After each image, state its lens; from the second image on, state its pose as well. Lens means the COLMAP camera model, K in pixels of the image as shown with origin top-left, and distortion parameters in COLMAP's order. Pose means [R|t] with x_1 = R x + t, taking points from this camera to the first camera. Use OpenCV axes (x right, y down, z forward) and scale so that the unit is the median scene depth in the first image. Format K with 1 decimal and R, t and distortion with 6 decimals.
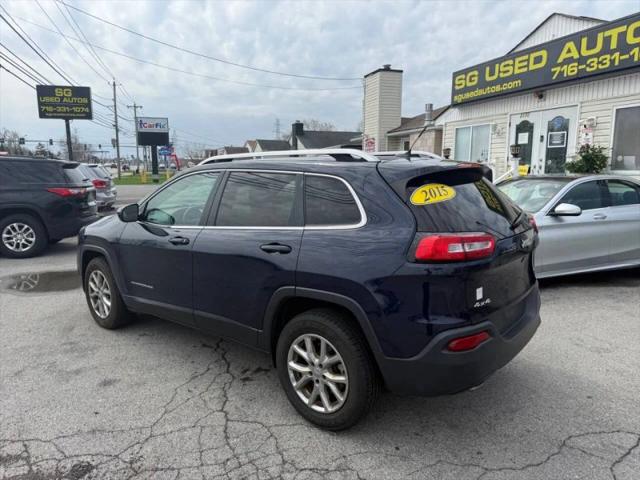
lens RADIAL K [[449.2, 0, 321.6], [0, 449.2, 244.2], [0, 0, 1]] dist [0.049372, -0.063153]
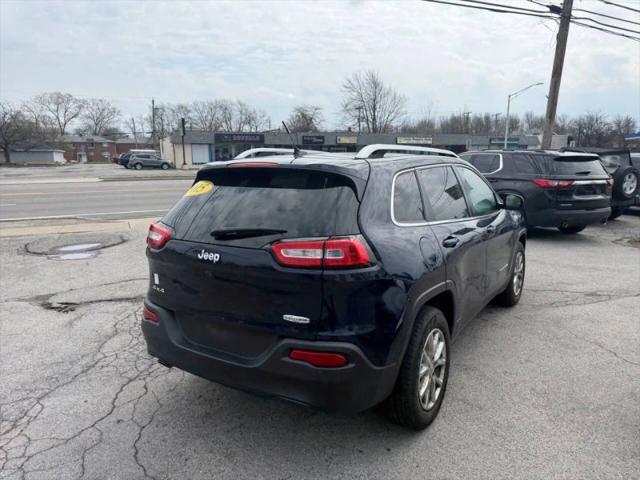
lens RADIAL K [[449.2, 0, 327.3], [0, 449.2, 243.0], [0, 0, 1]] dist [0.049372, -0.063153]
pose [[0.118122, 0.180249, -0.976503, 0.424956], [-0.161081, 0.973841, 0.160272, -0.065112], [0.979847, 0.138364, 0.144067, 0.354942]]
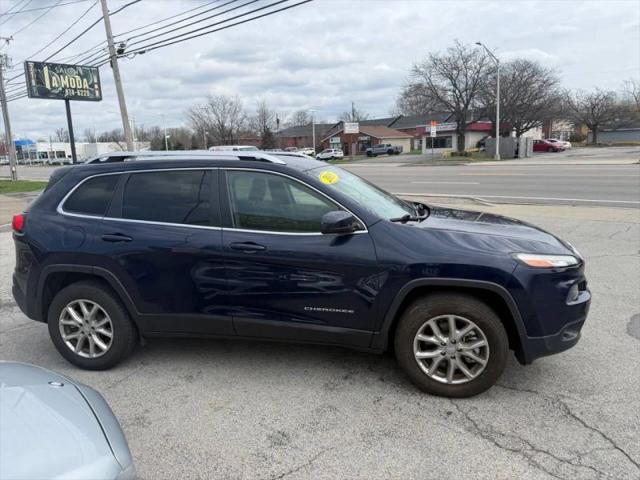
lens RADIAL K [[449.2, 0, 320.5], [0, 449.2, 249.4], [0, 0, 1]] dist [0.049372, -0.063153]
pose [[-0.884780, 0.129052, -0.447783, 0.134450], [-0.044197, 0.933320, 0.356314, -0.167144], [0.463908, 0.335051, -0.820079, 0.912042]]
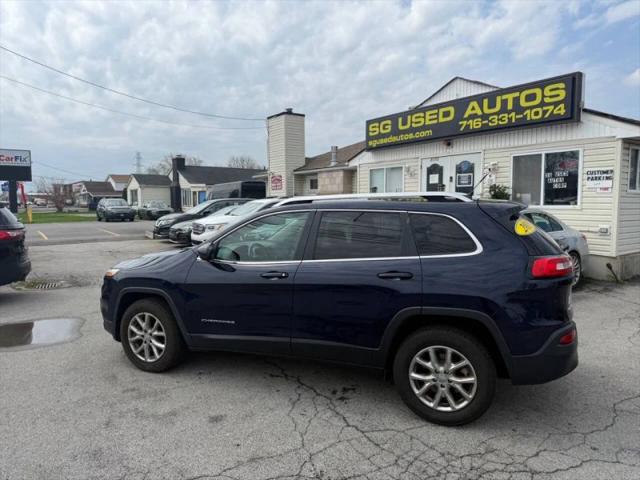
lens RADIAL K [[449.2, 0, 319.9], [0, 449.2, 244.7], [0, 0, 1]] dist [0.049372, -0.063153]
pose [[0.959899, -0.033002, 0.278397, -0.208673], [0.053735, 0.996293, -0.067173, -0.001371], [-0.275149, 0.079439, 0.958114, -0.028139]]
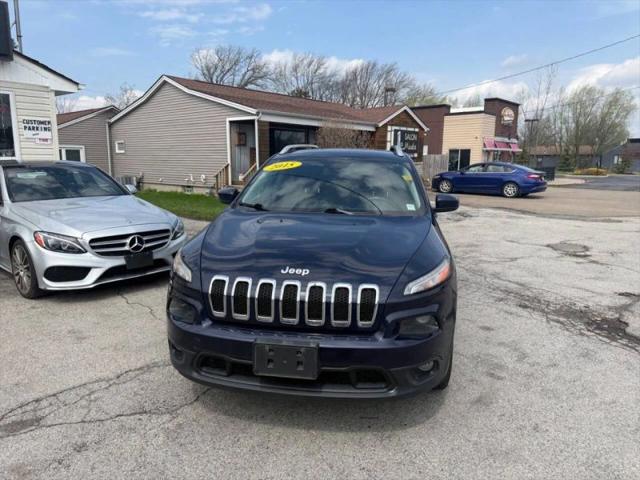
lens RADIAL K [[449.2, 0, 322.4], [0, 449.2, 247.1], [0, 0, 1]] dist [0.049372, -0.063153]
pose [[-0.506845, -0.170488, 0.845010, -0.509737], [0.134308, 0.952659, 0.272766, -0.127258], [-0.851510, 0.251742, -0.459953, 0.768562]]
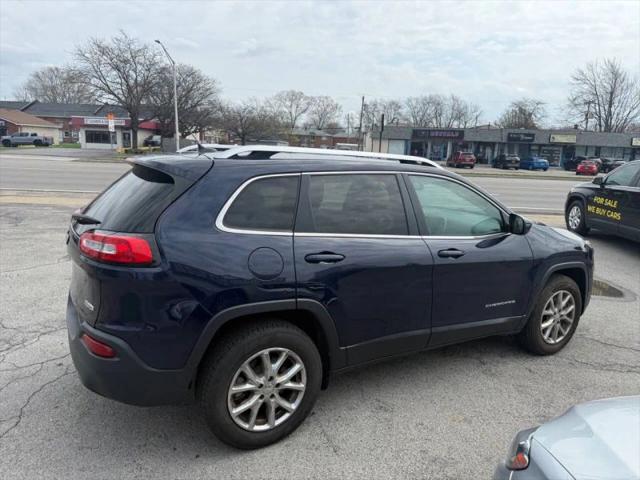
lens RADIAL K [[449.2, 0, 326.8], [0, 449.2, 247.1], [0, 0, 1]] dist [0.049372, -0.063153]
pose [[-0.330518, 0.182427, -0.926001, 0.379020], [-0.199228, 0.945547, 0.257388, -0.114410], [0.922532, 0.269556, -0.276176, 0.592488]]
